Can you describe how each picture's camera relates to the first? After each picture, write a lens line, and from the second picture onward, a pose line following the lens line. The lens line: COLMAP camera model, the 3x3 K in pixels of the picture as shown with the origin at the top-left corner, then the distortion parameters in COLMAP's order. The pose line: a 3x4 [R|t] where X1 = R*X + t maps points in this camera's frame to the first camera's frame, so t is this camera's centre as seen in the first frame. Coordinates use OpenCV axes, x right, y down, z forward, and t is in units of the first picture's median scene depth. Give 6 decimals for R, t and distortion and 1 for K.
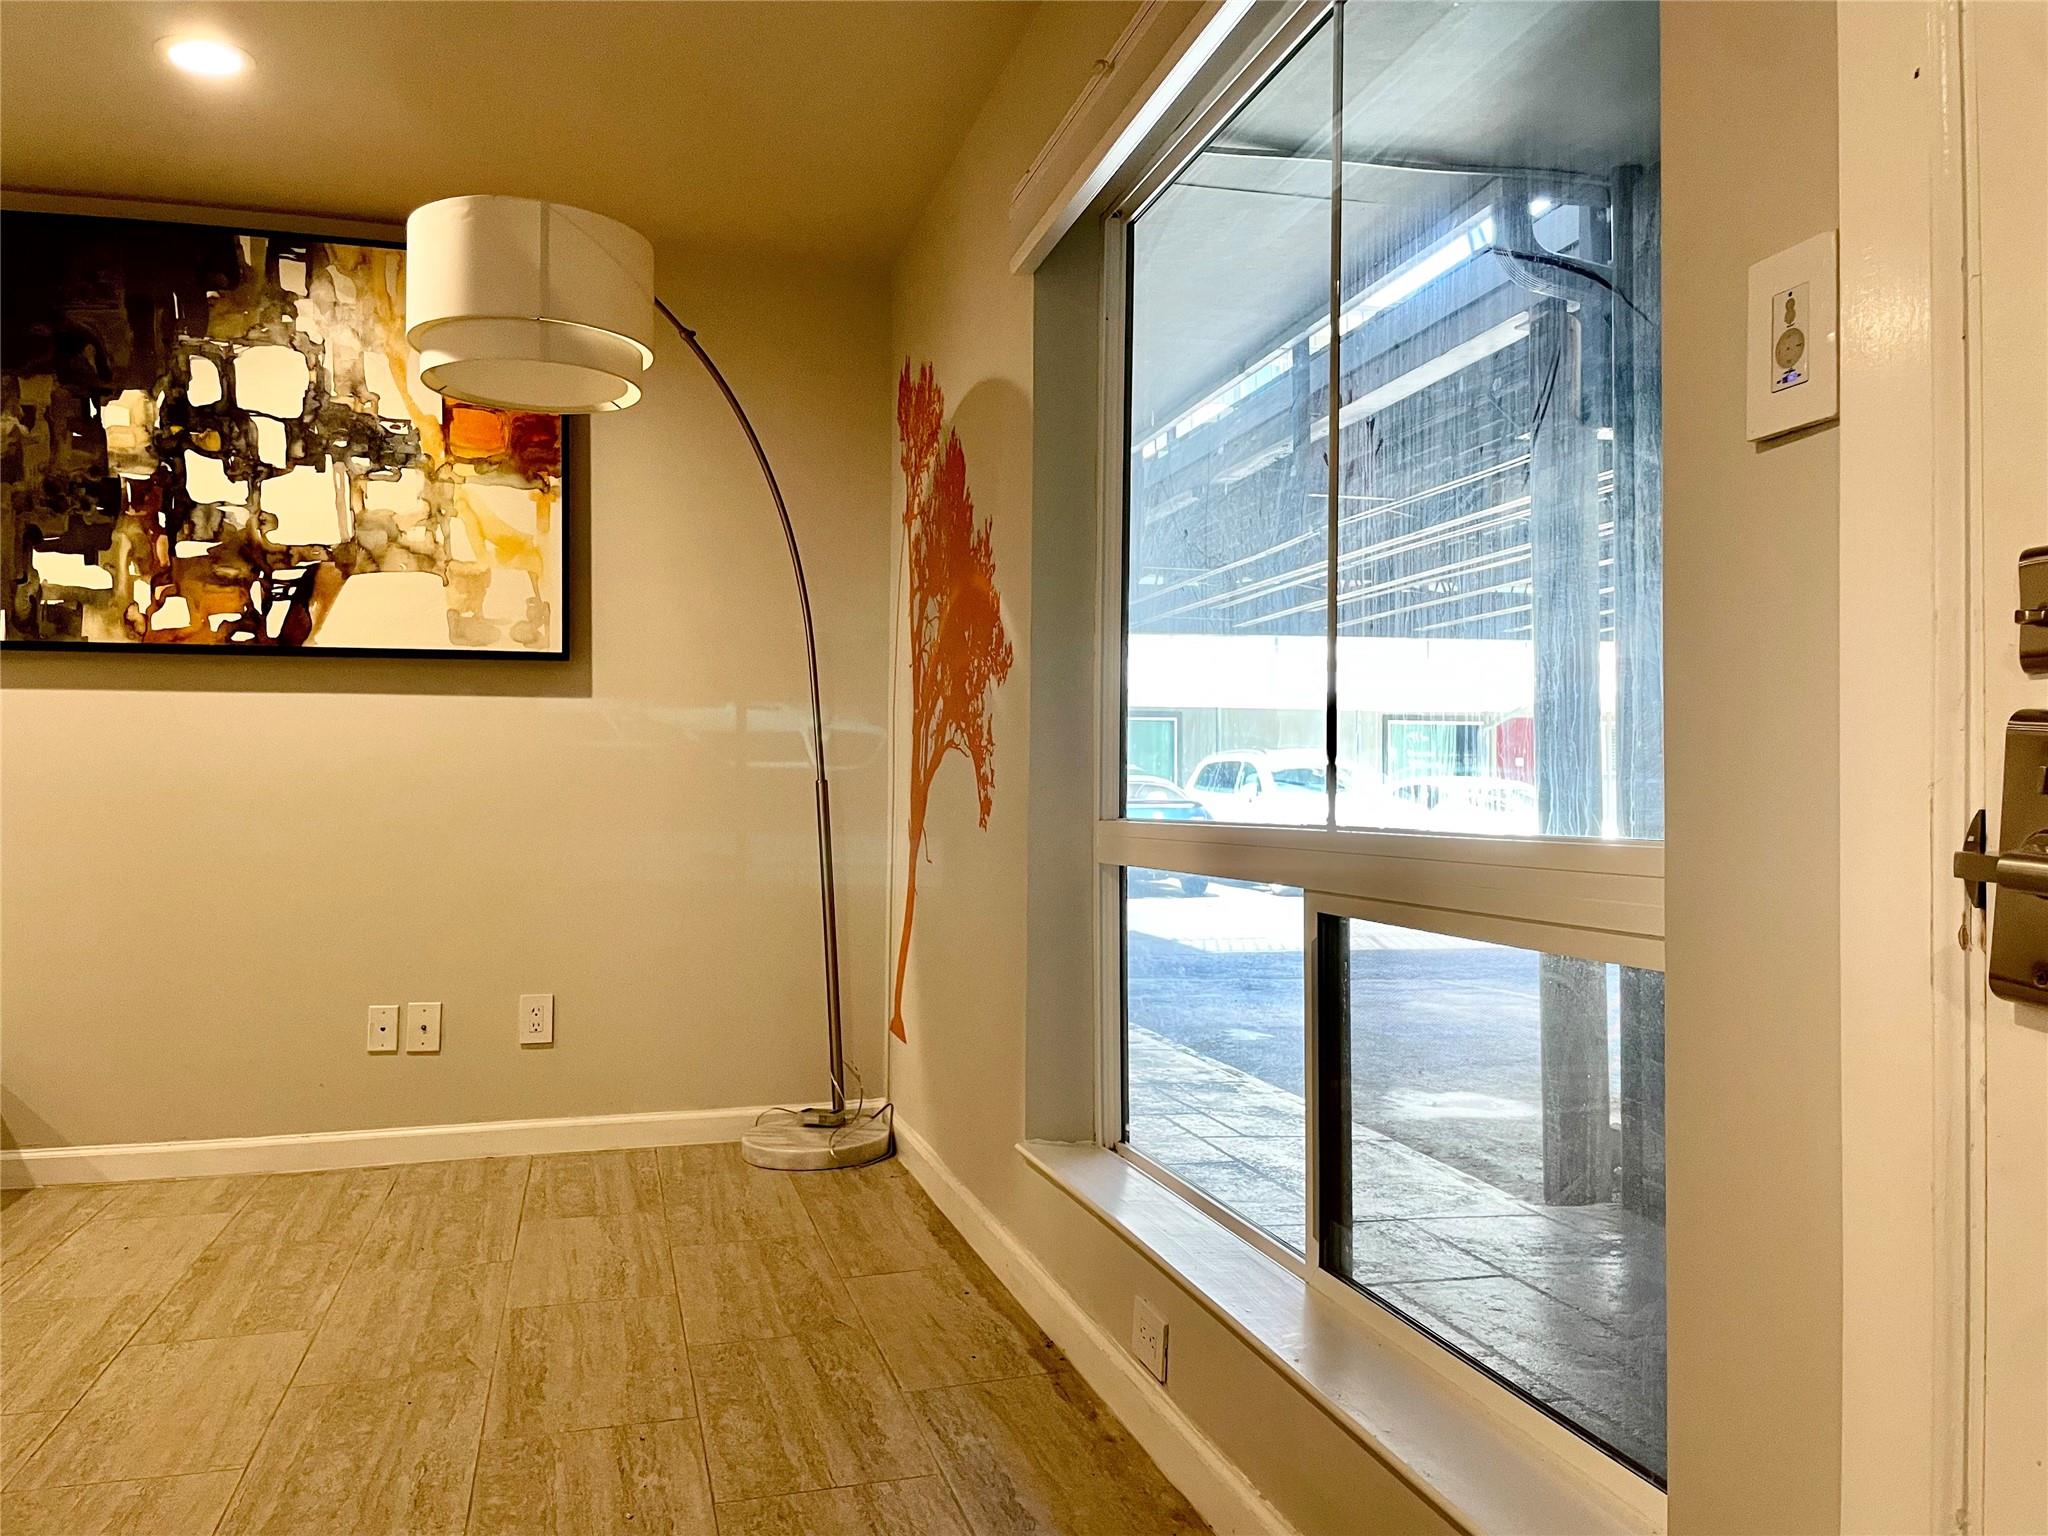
lens RADIAL K [[1557.5, 0, 1029.5], [0, 1557.5, 753.5], [0, 0, 1]] dist [0.094928, -0.129352]
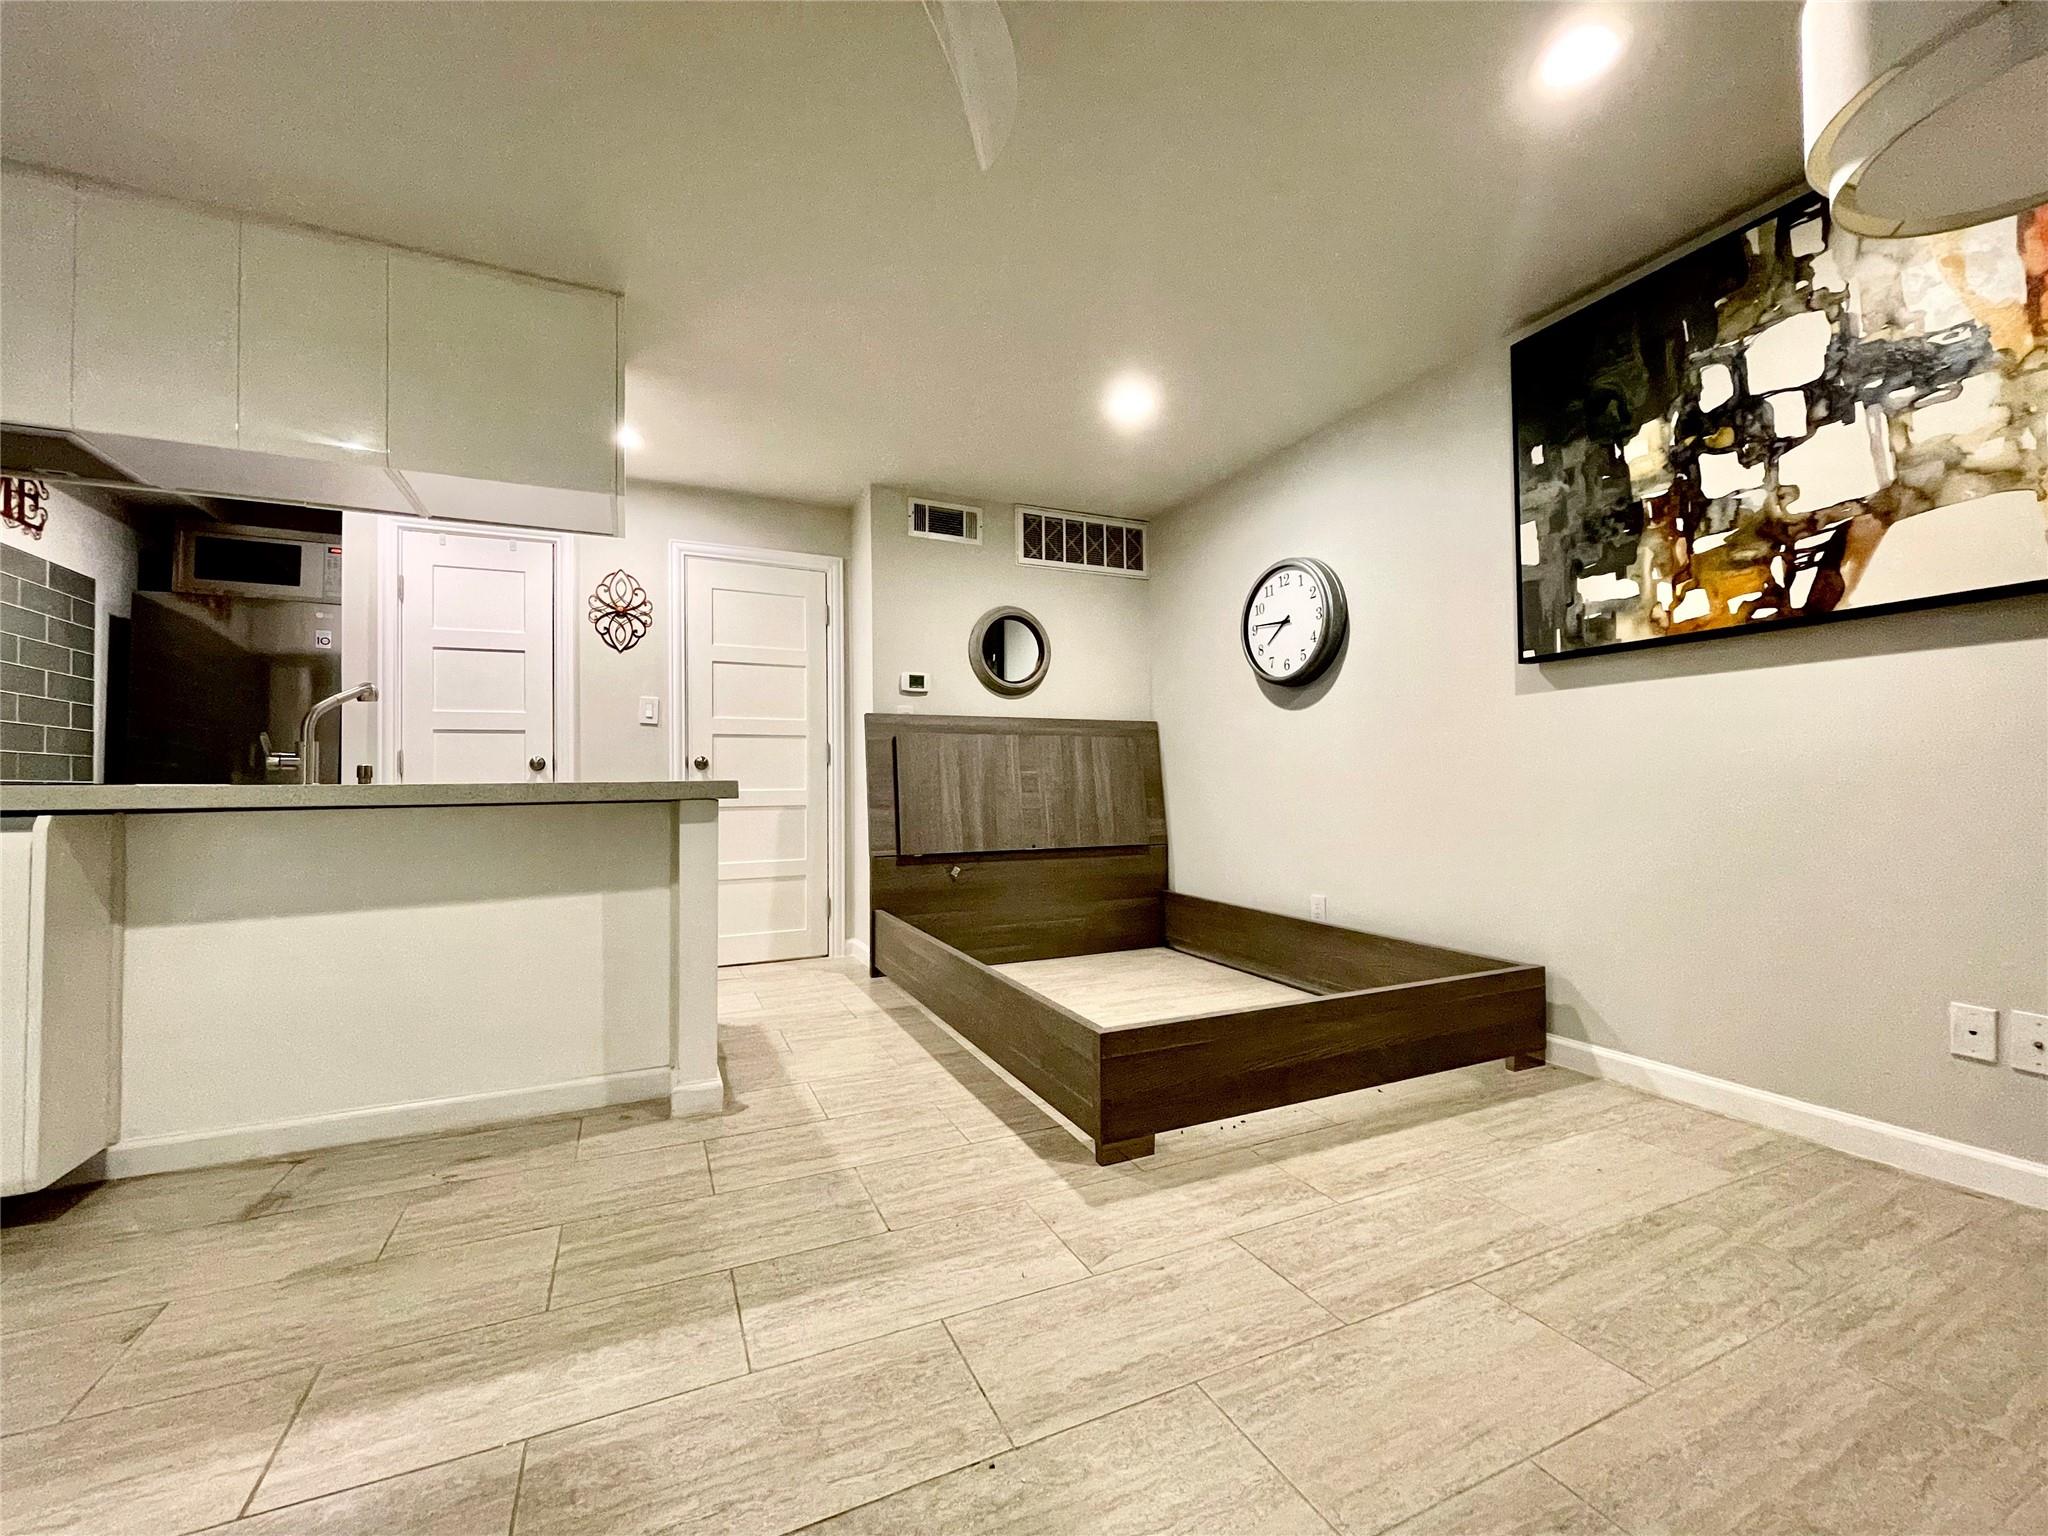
lens RADIAL K [[828.5, 0, 1015.1], [0, 828.5, 768.2], [0, 0, 1]] dist [-0.002187, 0.000842]
pose [[0.153526, -0.020030, -0.987942, -0.040277], [0.038441, 0.999159, -0.014284, 0.016468], [0.987397, -0.035784, 0.154167, 0.432396]]
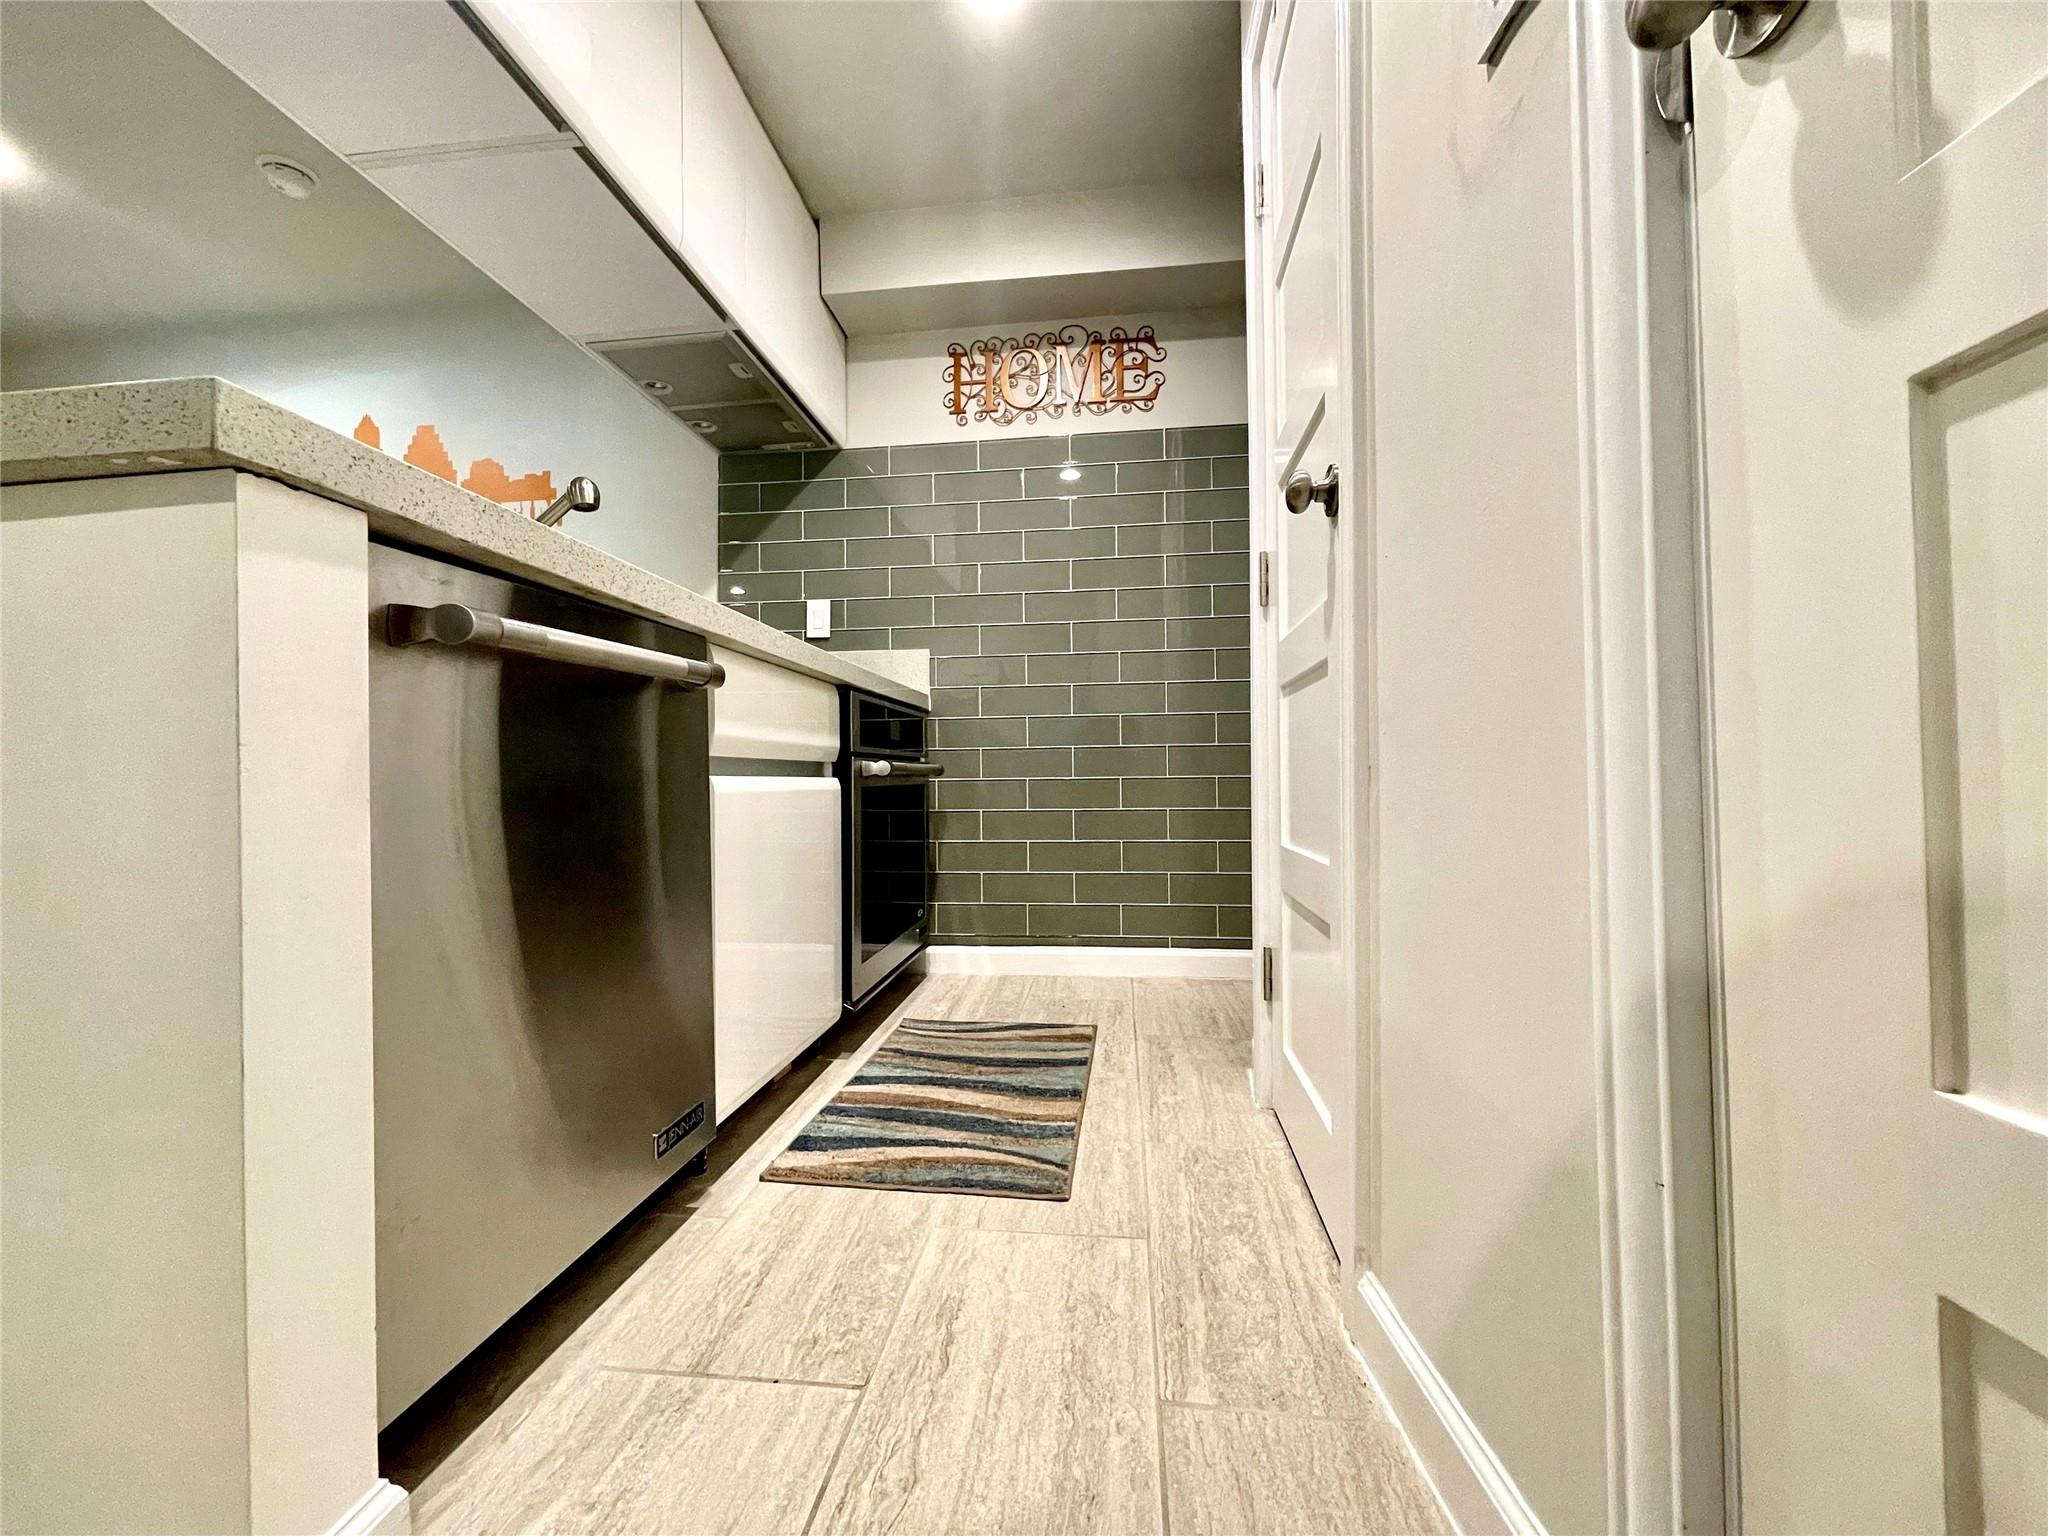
lens RADIAL K [[828.5, 0, 1013.4], [0, 828.5, 769.5], [0, 0, 1]] dist [-0.002187, 0.000842]
pose [[-0.922819, 0.019497, 0.384740, -1.103701], [0.005490, 0.999283, -0.037473, 0.081036], [-0.385195, -0.032468, -0.922264, 0.325465]]
